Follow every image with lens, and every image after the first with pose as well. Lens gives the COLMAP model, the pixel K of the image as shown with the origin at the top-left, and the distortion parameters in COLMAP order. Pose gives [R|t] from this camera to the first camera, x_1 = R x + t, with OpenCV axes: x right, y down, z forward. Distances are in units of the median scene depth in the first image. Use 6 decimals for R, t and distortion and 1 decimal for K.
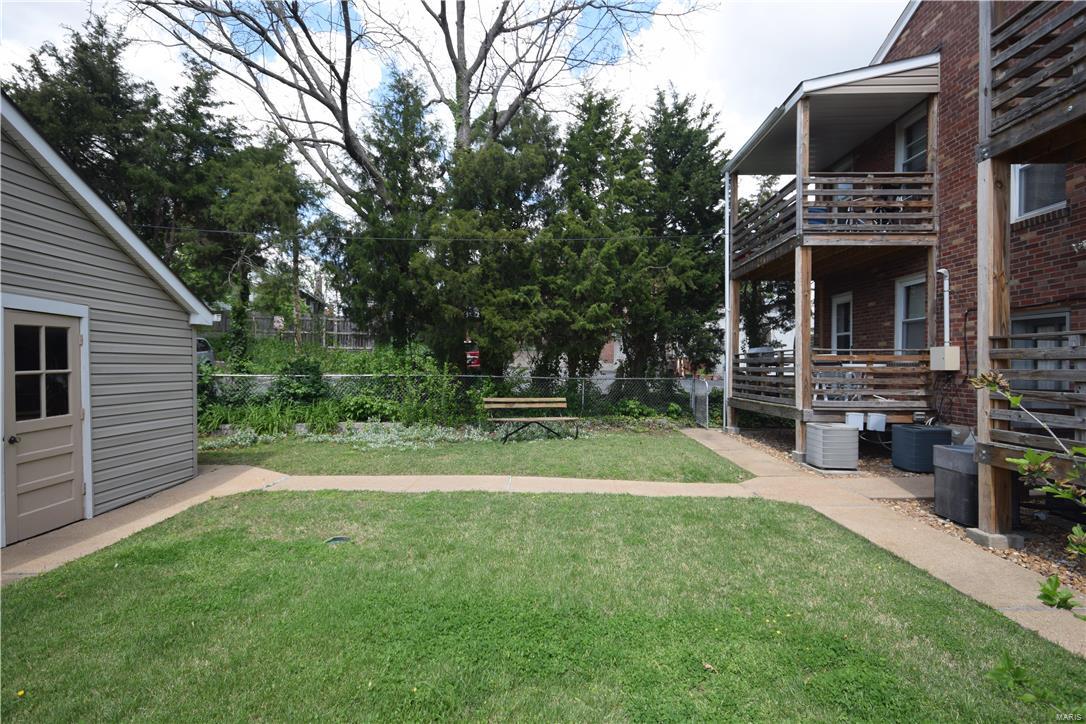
lens RADIAL K [[553.2, 0, 543.0], [0, 553.2, 362.0], [0, 0, 1]] dist [0.010508, 0.001248]
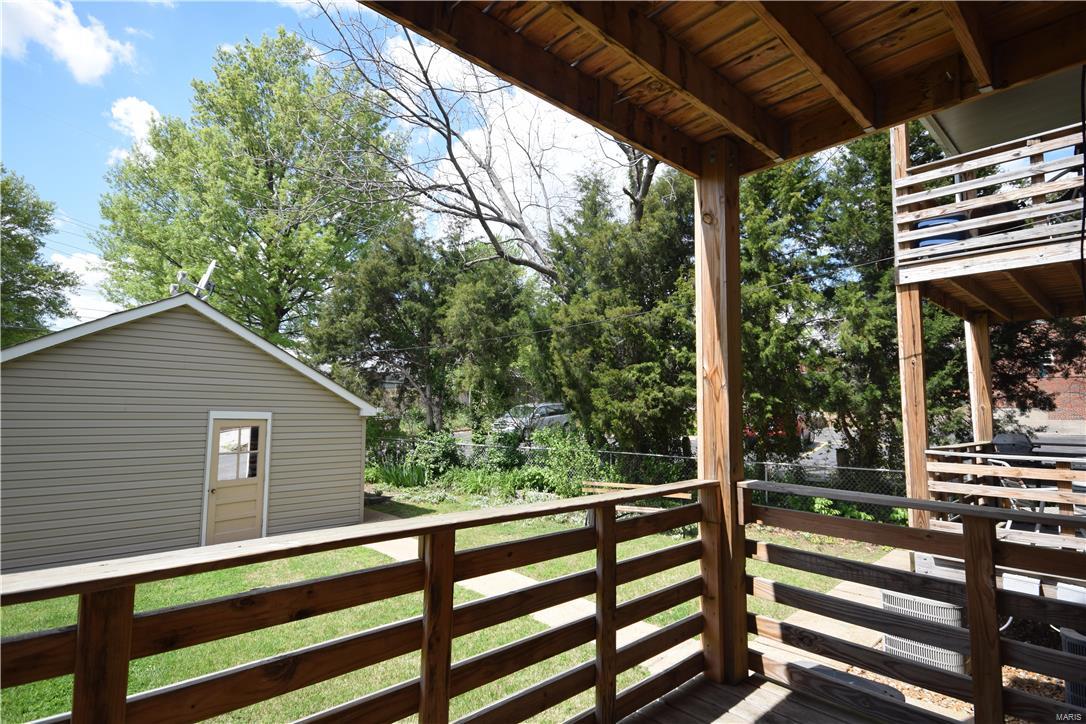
lens RADIAL K [[553.2, 0, 543.0], [0, 553.2, 362.0], [0, 0, 1]] dist [0.010508, 0.001248]
pose [[0.693130, -0.064917, -0.717883, 0.635478], [0.001774, 0.996087, -0.088362, -0.066962], [0.720810, 0.059973, 0.690533, 0.276859]]
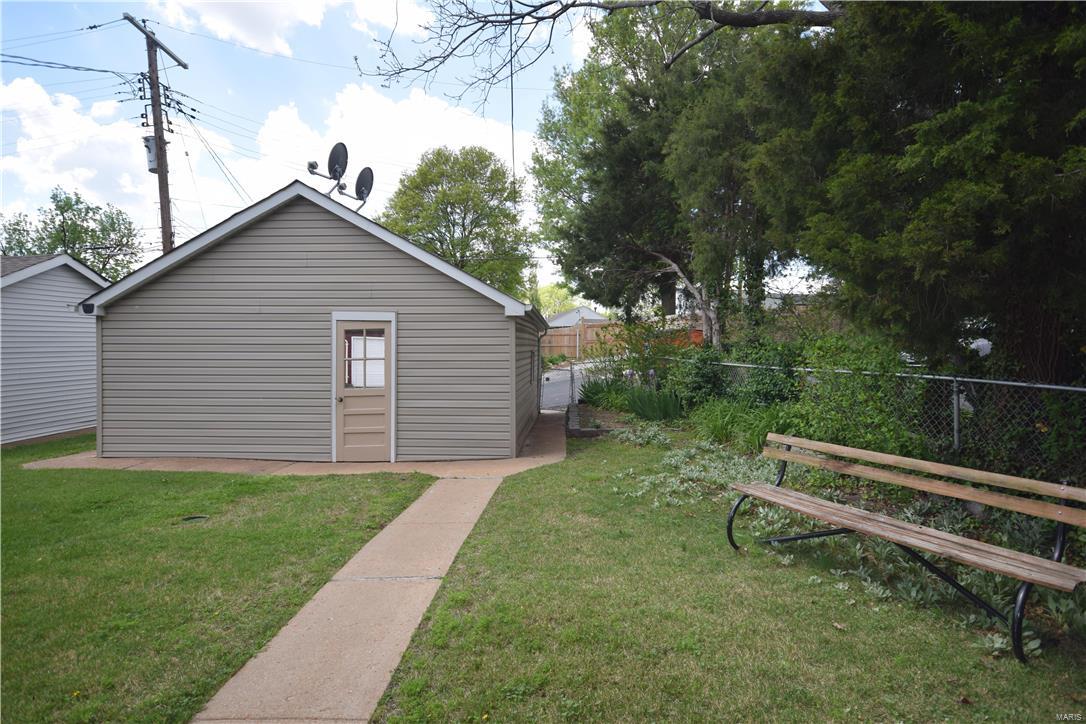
lens RADIAL K [[553.2, 0, 543.0], [0, 553.2, 362.0], [0, 0, 1]] dist [0.010508, 0.001248]
pose [[-0.042792, 0.021839, -0.998845, 0.370719], [0.008533, 0.999733, 0.021492, -0.001329], [0.999048, -0.007604, -0.042967, 0.937403]]
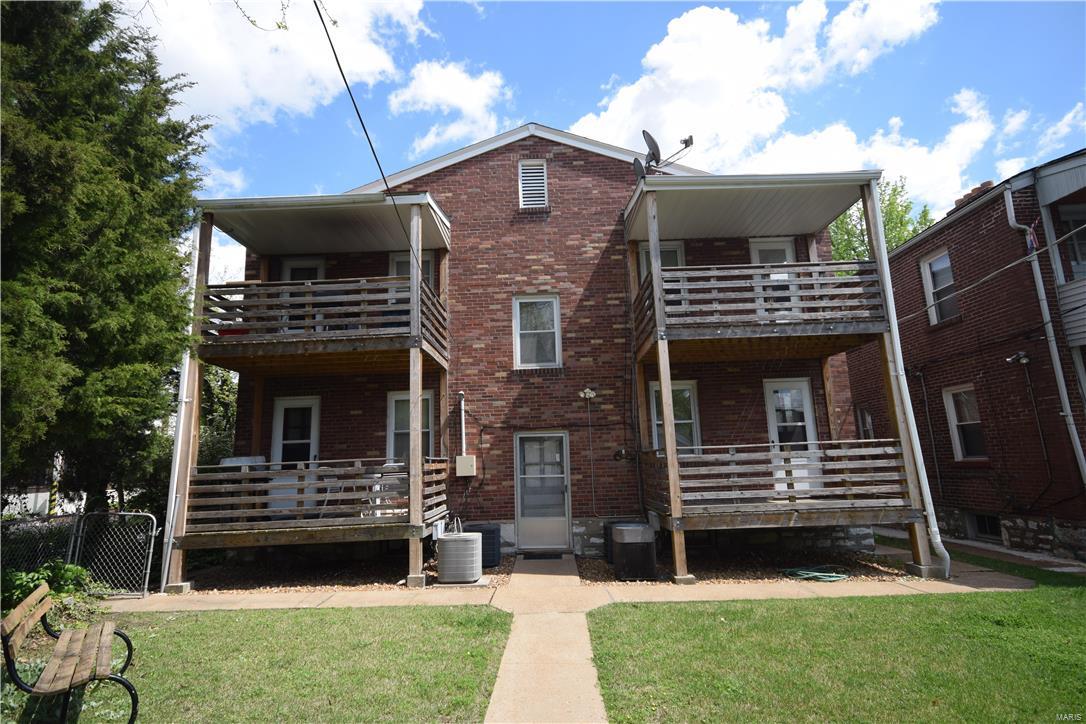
lens RADIAL K [[553.2, 0, 543.0], [0, 553.2, 362.0], [0, 0, 1]] dist [0.010508, 0.001248]
pose [[0.001089, 0.173832, 0.984775, -0.475493], [0.029894, 0.984329, -0.173787, -0.013510], [-0.999552, 0.029628, -0.004125, 0.798613]]
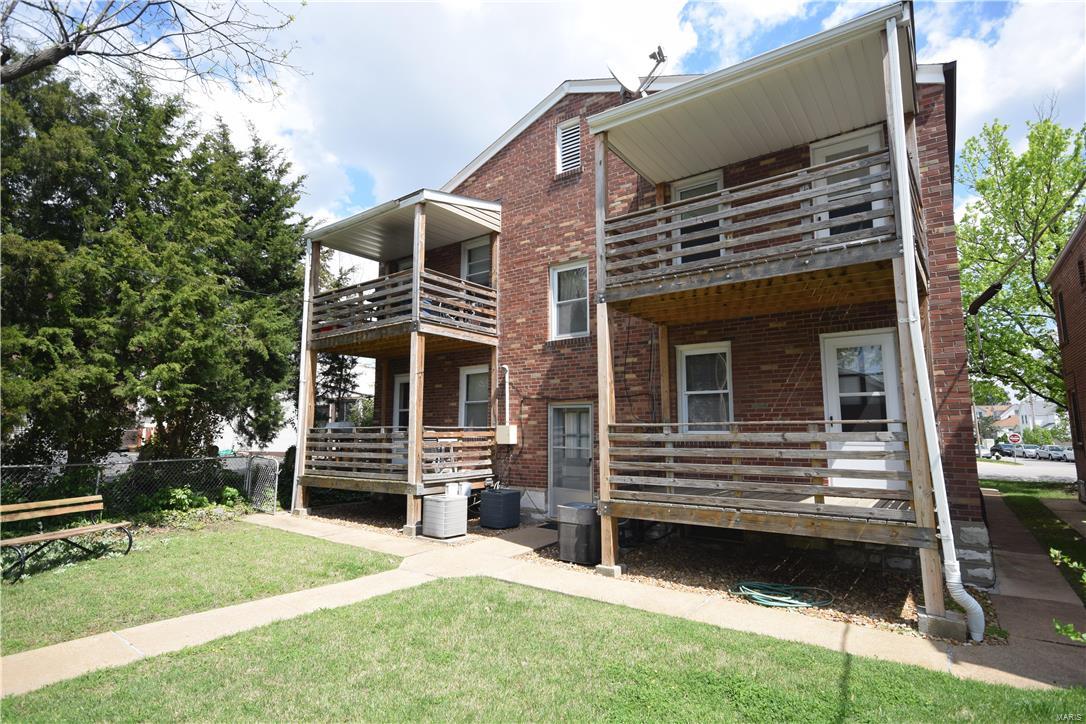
lens RADIAL K [[553.2, 0, 543.0], [0, 553.2, 362.0], [0, 0, 1]] dist [0.010508, 0.001248]
pose [[0.581848, 0.094319, 0.807810, -0.268065], [0.000656, 0.993198, -0.116437, -0.022806], [-0.813297, 0.068278, 0.577828, 0.174163]]
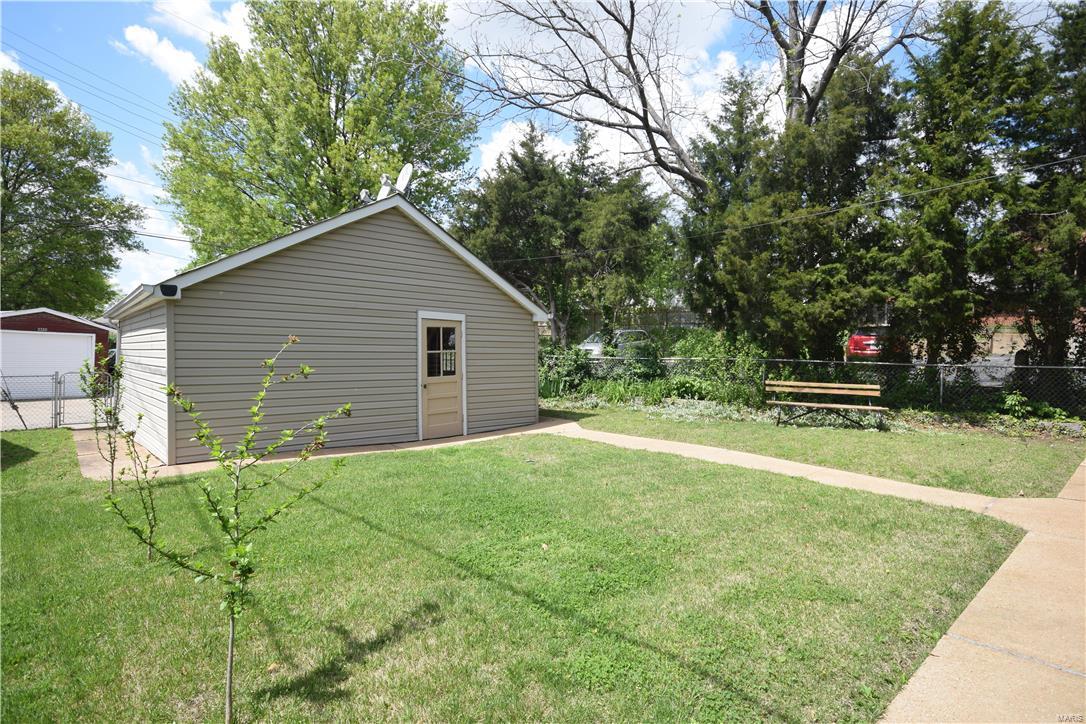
lens RADIAL K [[553.2, 0, 543.0], [0, 553.2, 362.0], [0, 0, 1]] dist [0.010508, 0.001248]
pose [[0.670008, 0.011455, -0.742266, 0.419433], [0.003324, 0.999825, 0.018430, 0.011462], [0.742347, -0.014815, 0.669852, 0.009585]]
